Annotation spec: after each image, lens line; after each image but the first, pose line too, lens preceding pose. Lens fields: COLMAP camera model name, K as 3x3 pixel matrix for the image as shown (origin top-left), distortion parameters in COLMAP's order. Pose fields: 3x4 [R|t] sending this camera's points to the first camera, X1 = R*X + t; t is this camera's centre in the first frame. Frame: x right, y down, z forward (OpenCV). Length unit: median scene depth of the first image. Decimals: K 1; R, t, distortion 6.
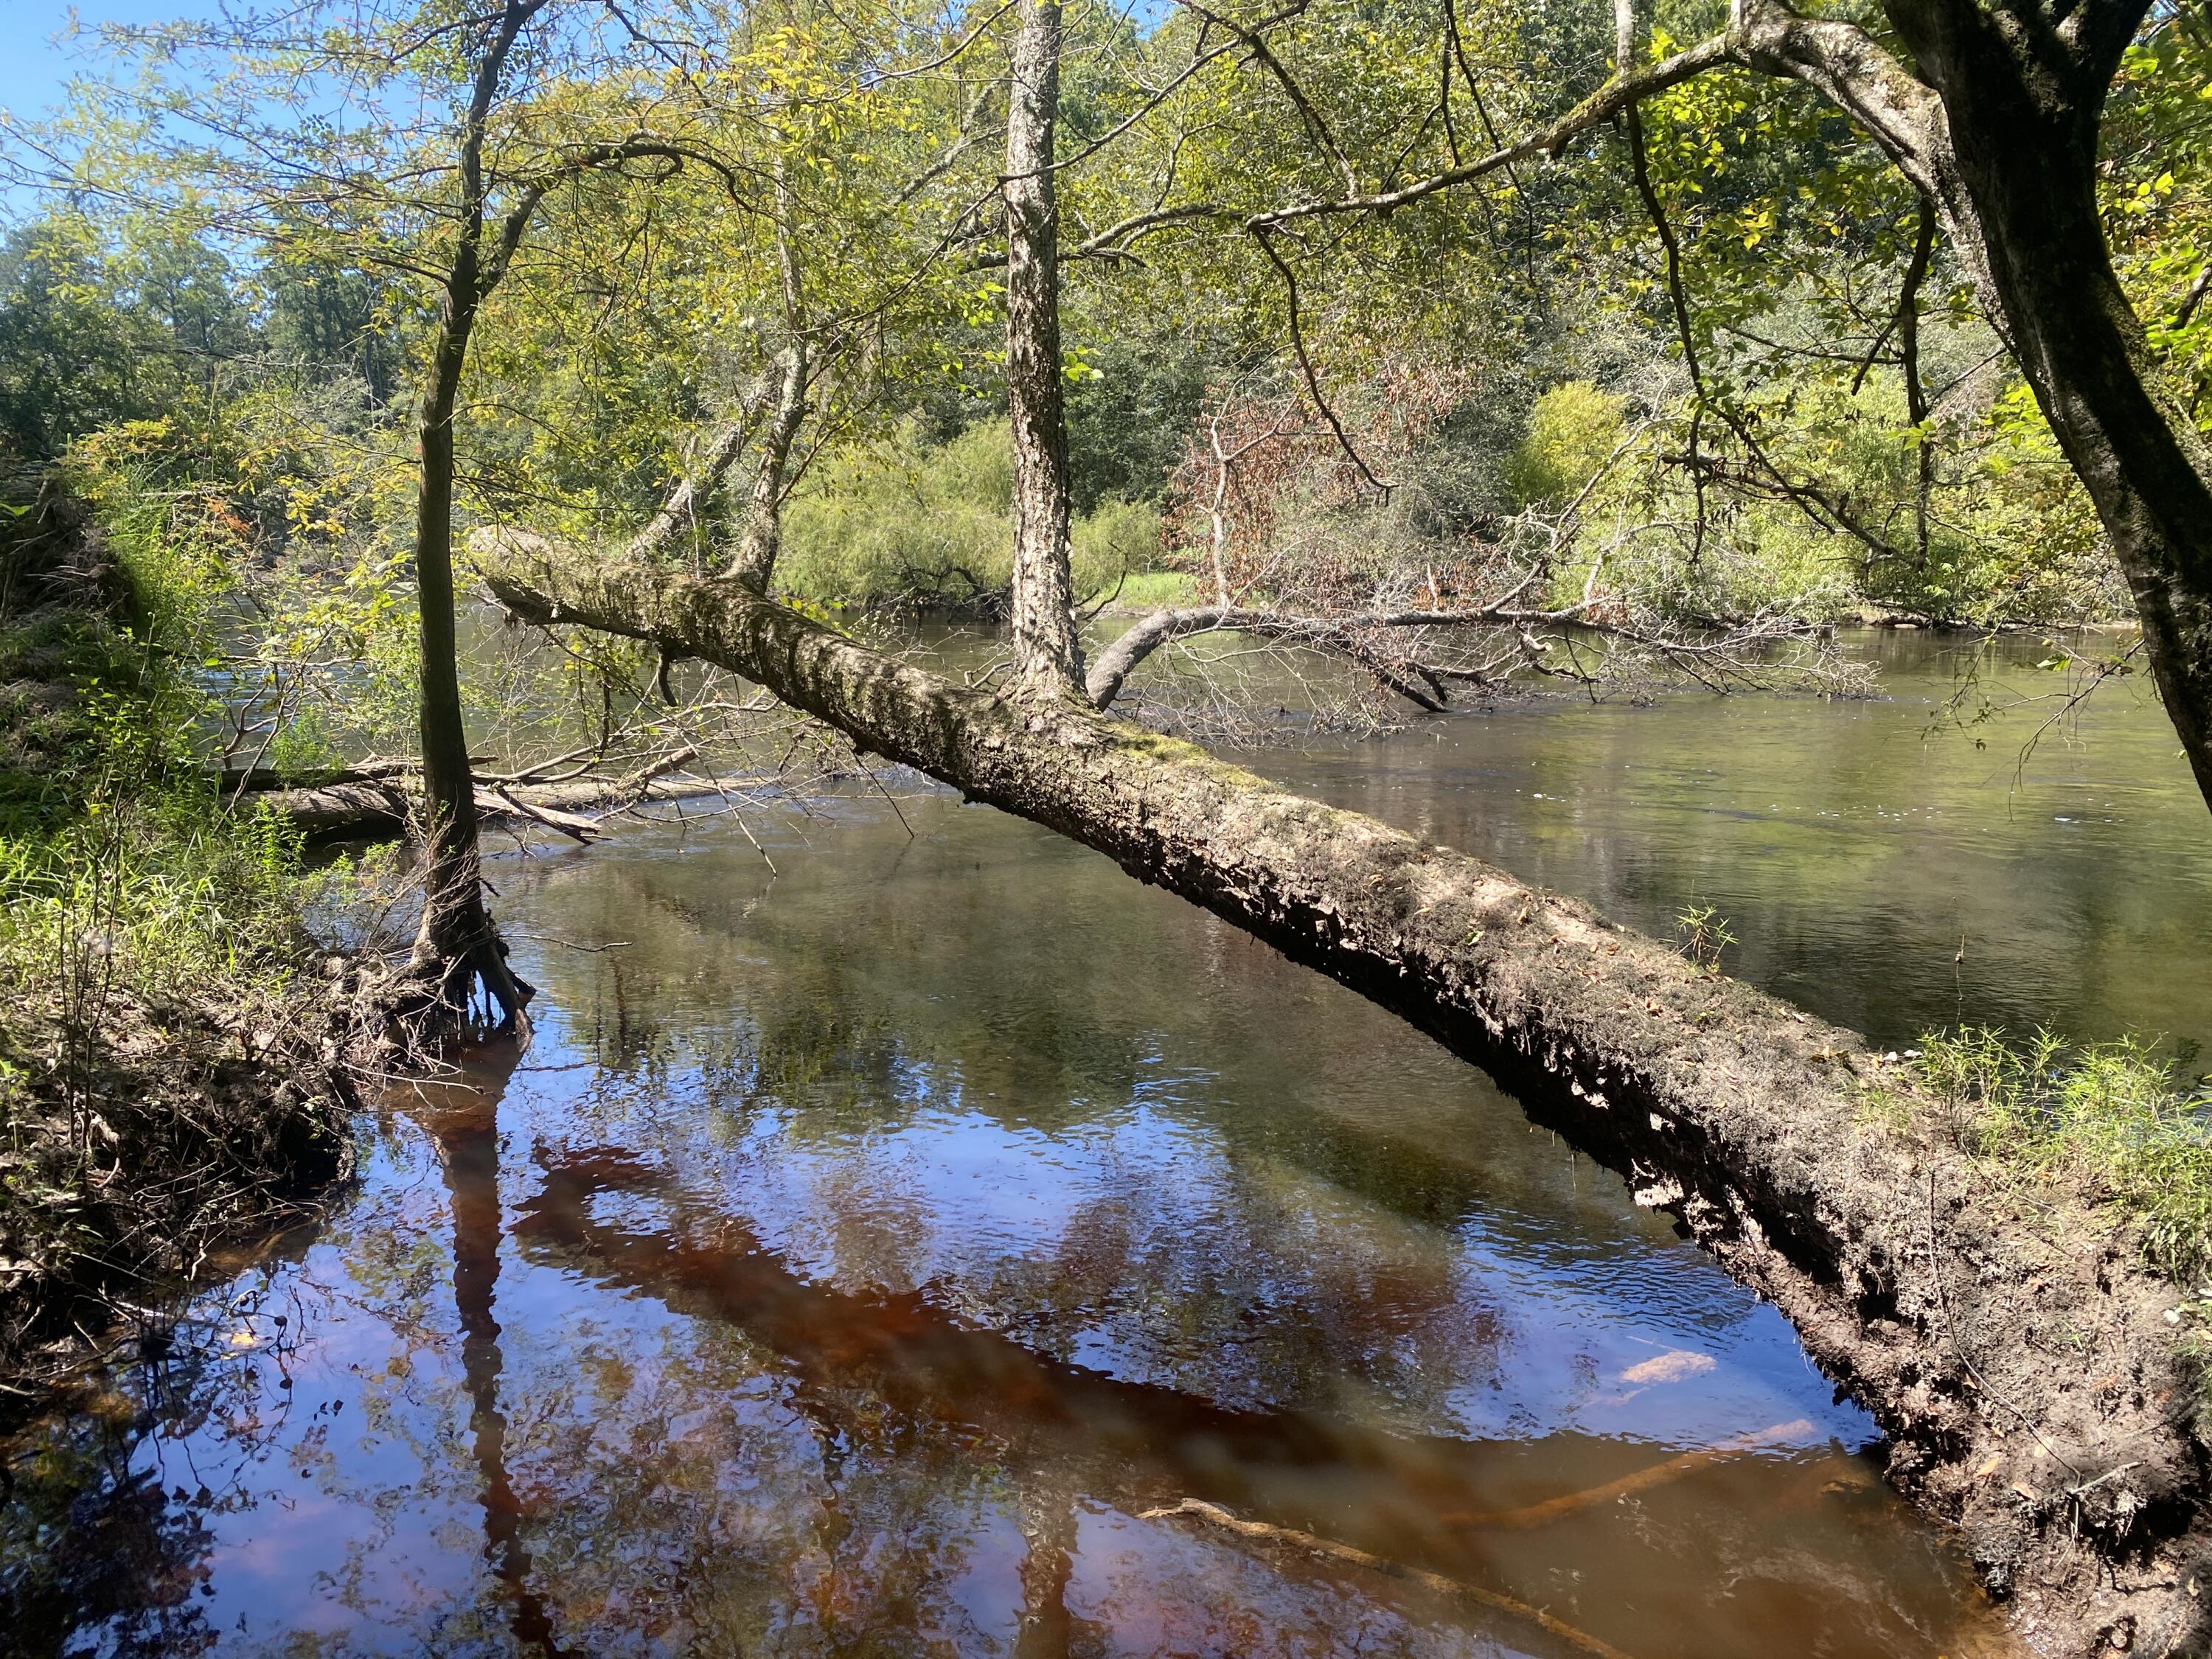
lens RADIAL K [[1664.2, 0, 1106.0], [0, 1664.2, 829.5], [0, 0, 1]] dist [0.043758, -0.057724]
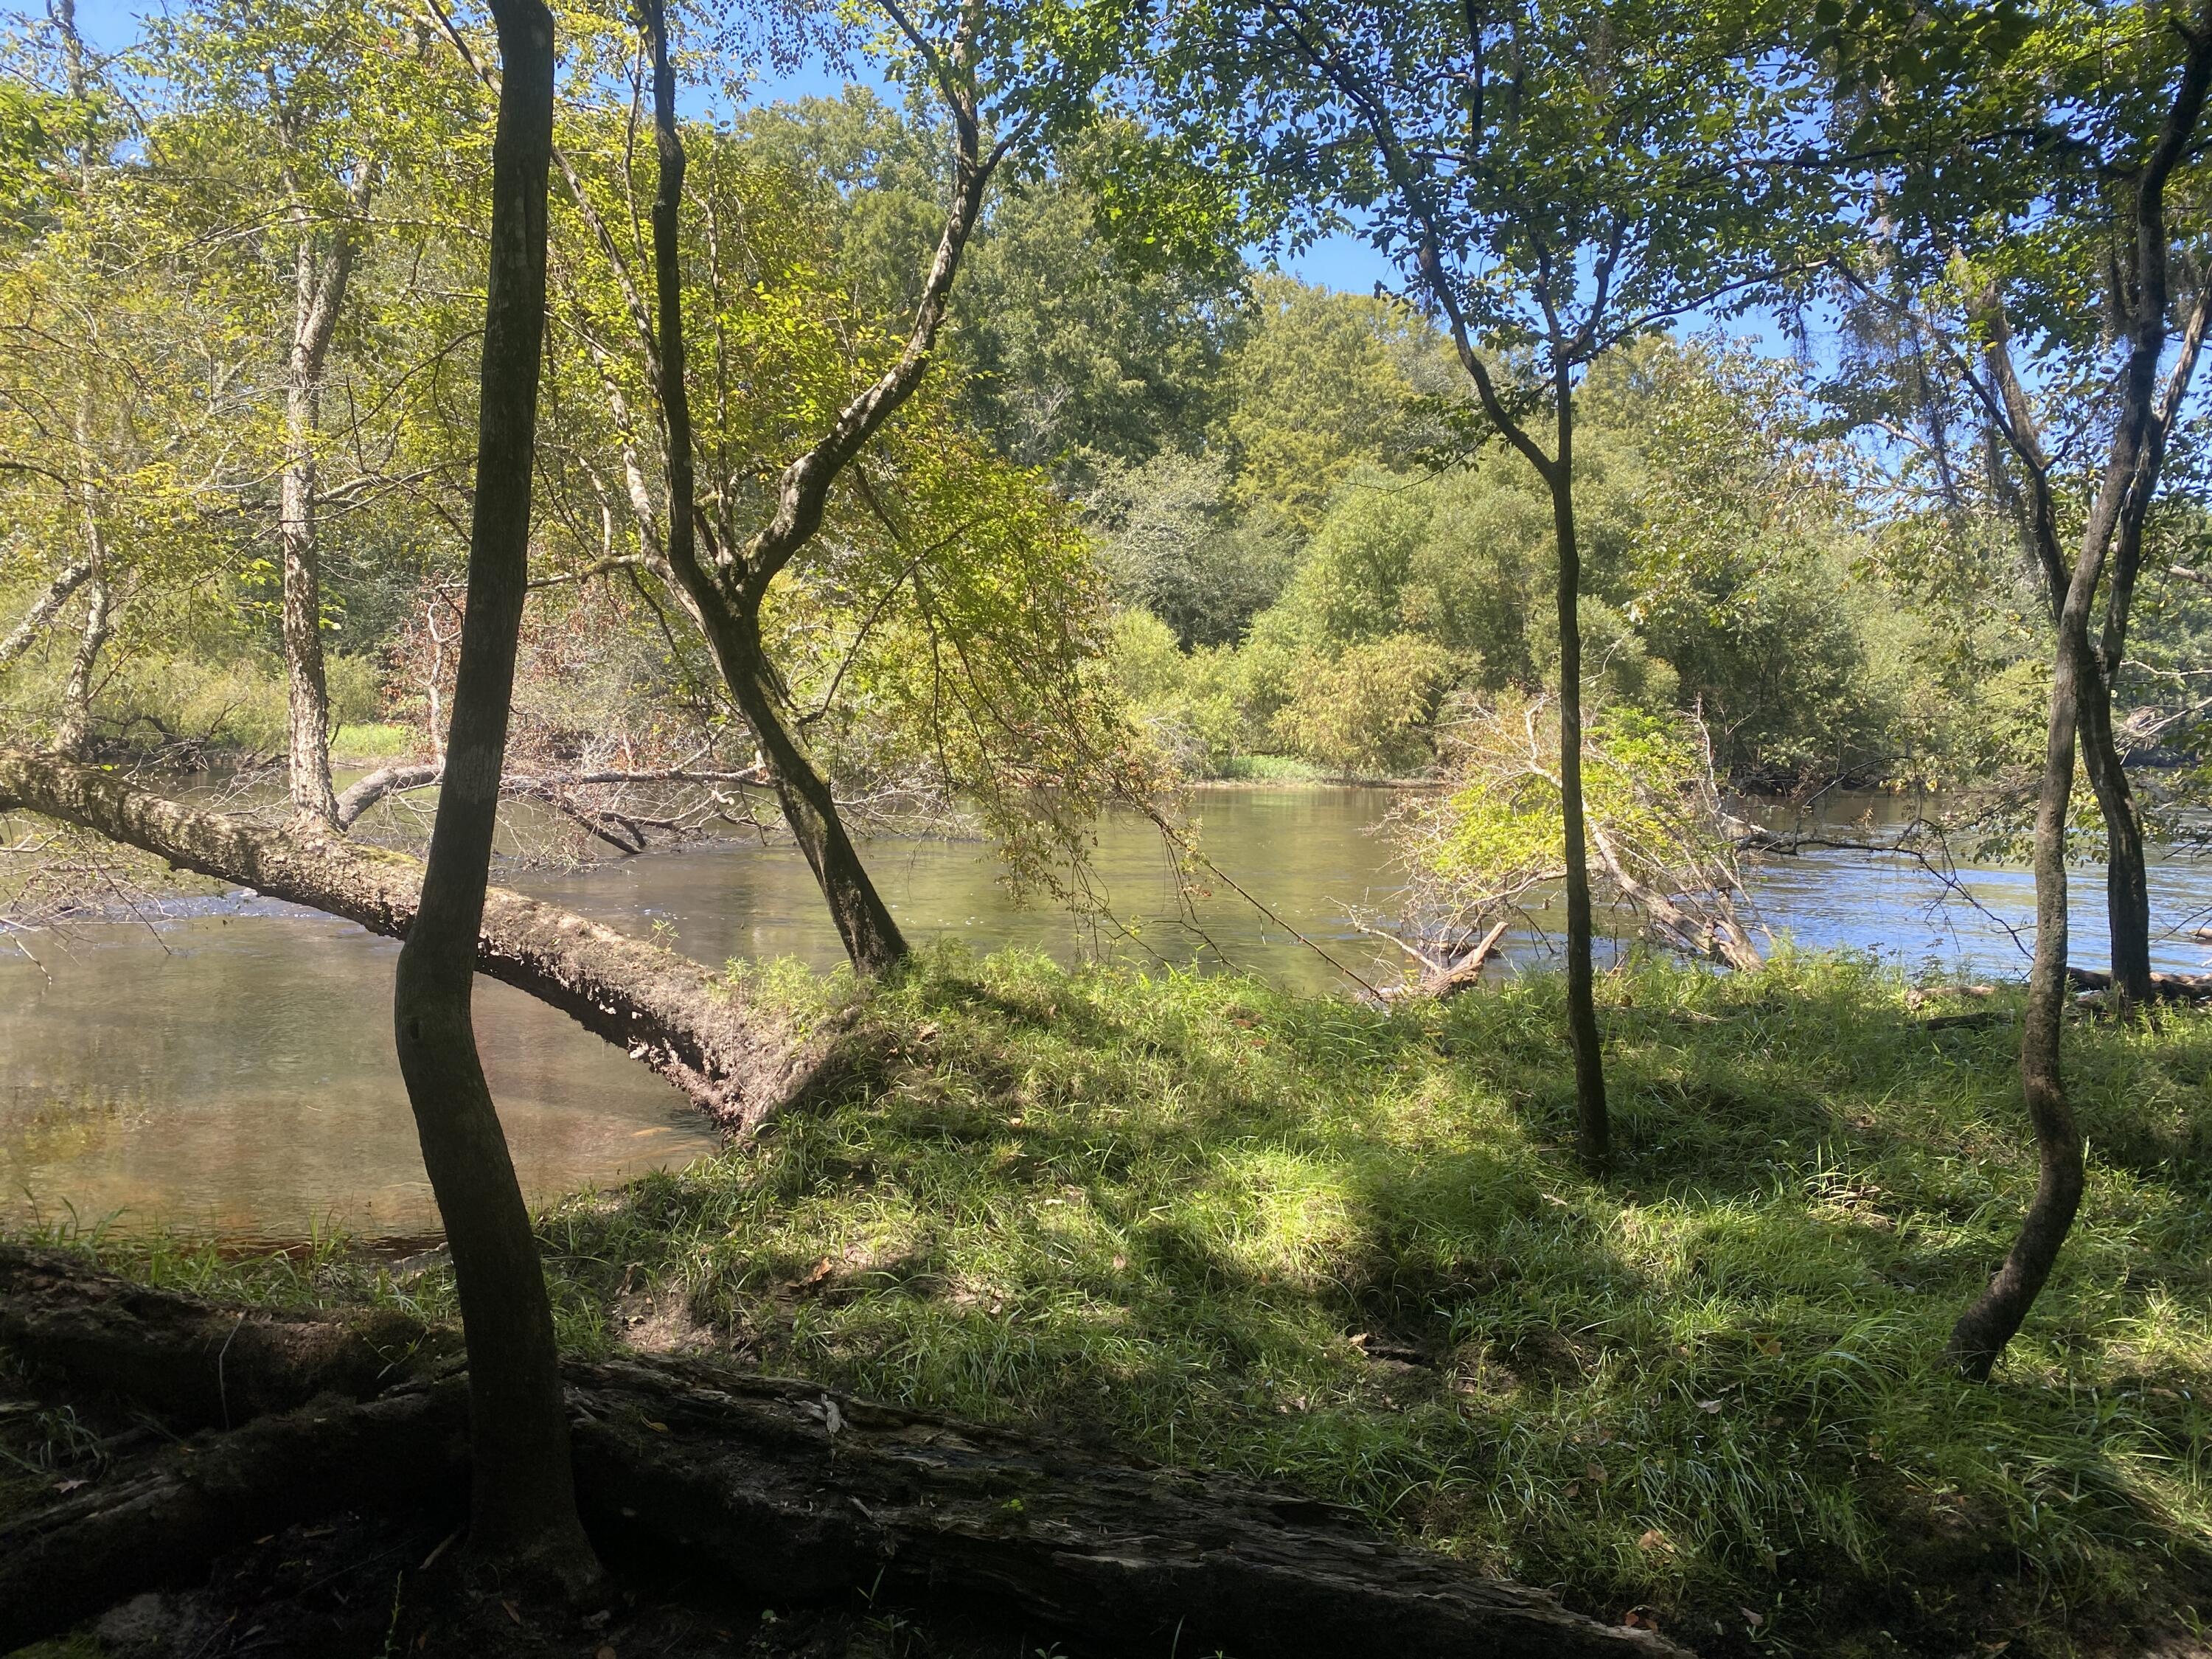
lens RADIAL K [[1664.2, 0, 1106.0], [0, 1664.2, 829.5], [0, 0, 1]] dist [0.043758, -0.057724]
pose [[0.903532, -0.004328, 0.428499, -0.033311], [0.043213, 0.995772, -0.081062, 0.079329], [-0.426336, 0.091759, 0.899899, -0.757914]]
